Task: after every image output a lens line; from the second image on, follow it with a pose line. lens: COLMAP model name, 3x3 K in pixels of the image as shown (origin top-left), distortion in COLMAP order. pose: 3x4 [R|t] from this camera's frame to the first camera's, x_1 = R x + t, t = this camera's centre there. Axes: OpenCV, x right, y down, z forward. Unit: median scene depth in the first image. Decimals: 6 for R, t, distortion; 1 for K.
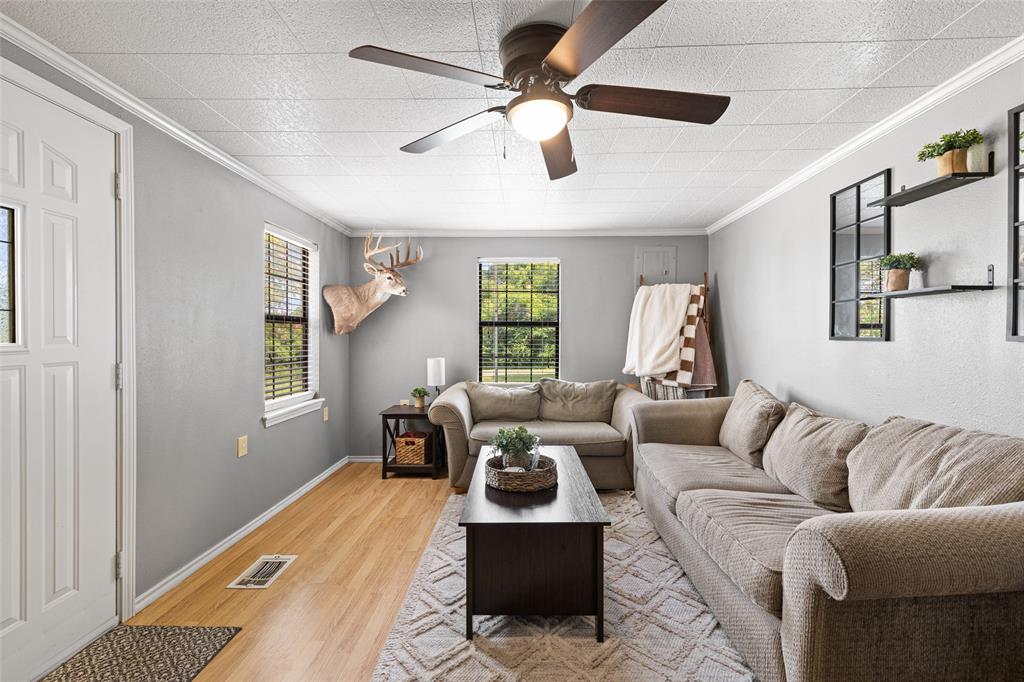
lens RADIAL K [[471.1, 0, 507.8], [0, 471.1, 336.8], [0, 0, 1]] dist [0.004719, -0.001878]
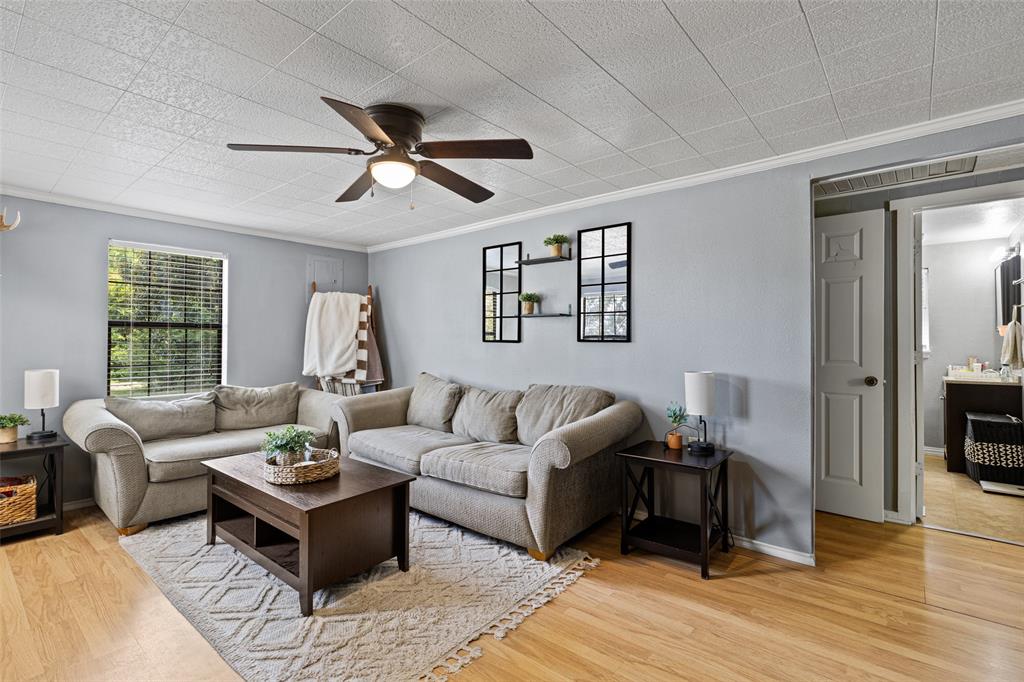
lens RADIAL K [[471.1, 0, 534.2], [0, 471.1, 340.5], [0, 0, 1]] dist [0.004719, -0.001878]
pose [[0.596700, -0.001543, 0.802463, -0.389876], [0.000955, 0.999999, 0.001213, 0.000099], [-0.802464, 0.000043, 0.596701, -0.044149]]
